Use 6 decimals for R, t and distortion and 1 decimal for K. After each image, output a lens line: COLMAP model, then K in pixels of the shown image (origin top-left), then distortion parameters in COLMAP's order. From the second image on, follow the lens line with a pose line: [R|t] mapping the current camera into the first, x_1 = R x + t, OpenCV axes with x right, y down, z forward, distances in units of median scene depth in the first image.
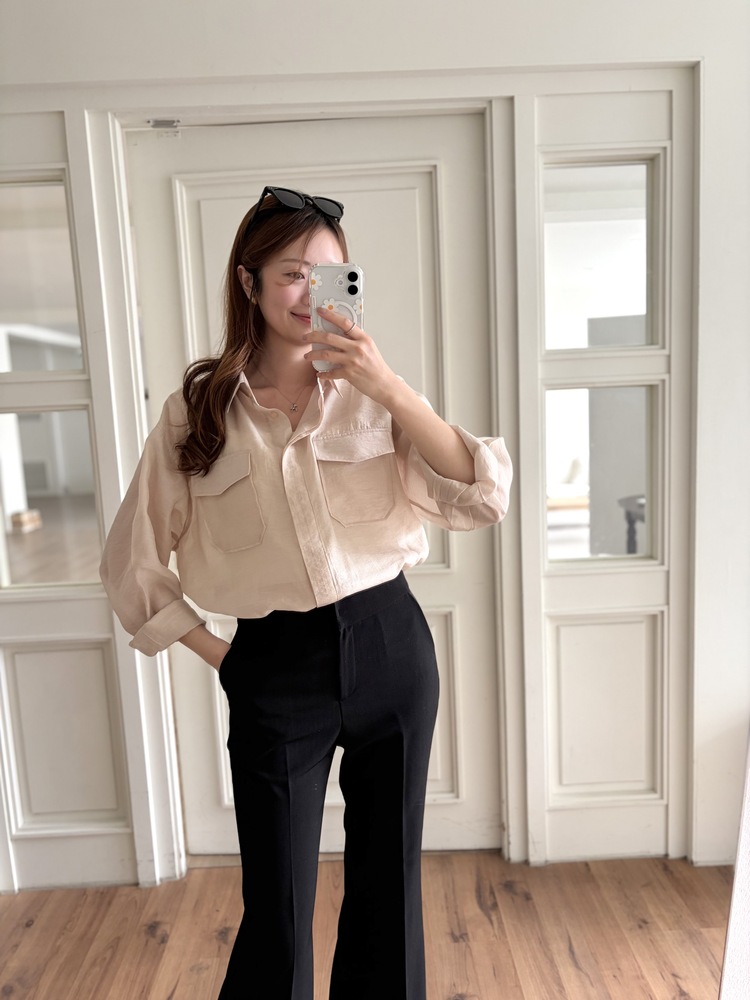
lens RADIAL K [[746.6, 0, 386.6], [0, 746.6, 498.5], [0, 0, 1]] dist [0.015583, -0.010945]
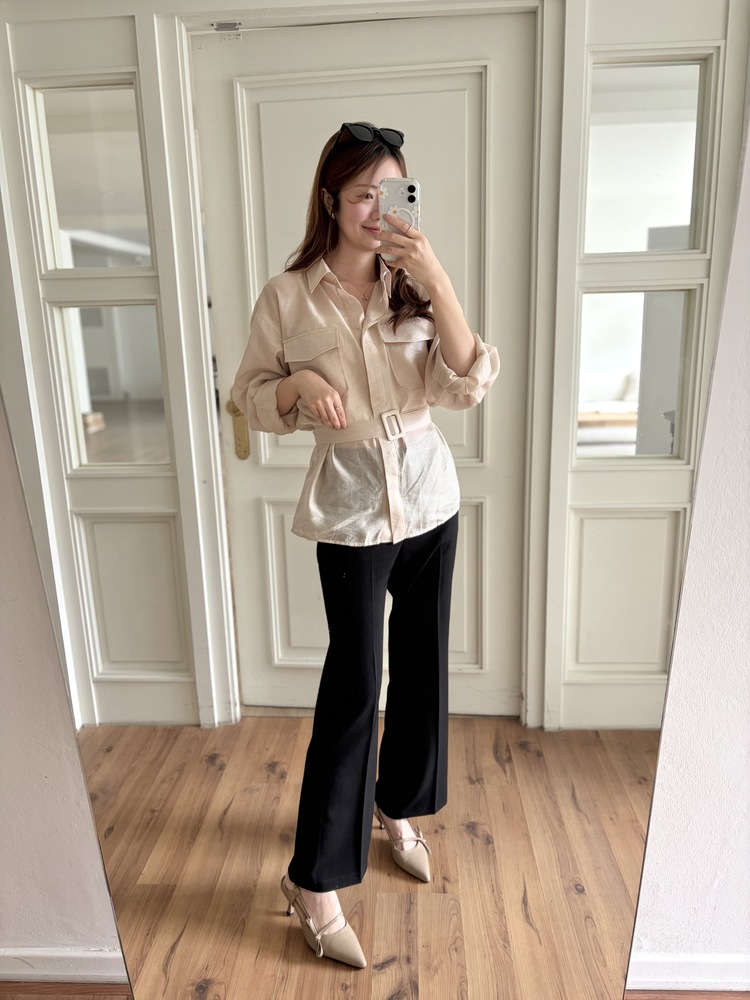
lens RADIAL K [[751.1, 0, 379.0], [0, 751.1, 500.0], [0, 0, 1]] dist [0.045327, -0.063391]
pose [[0.996456, 0.036878, -0.075598, 0.019985], [-0.028726, 0.993927, 0.106224, 0.039167], [0.079056, -0.103676, 0.991464, -0.099657]]
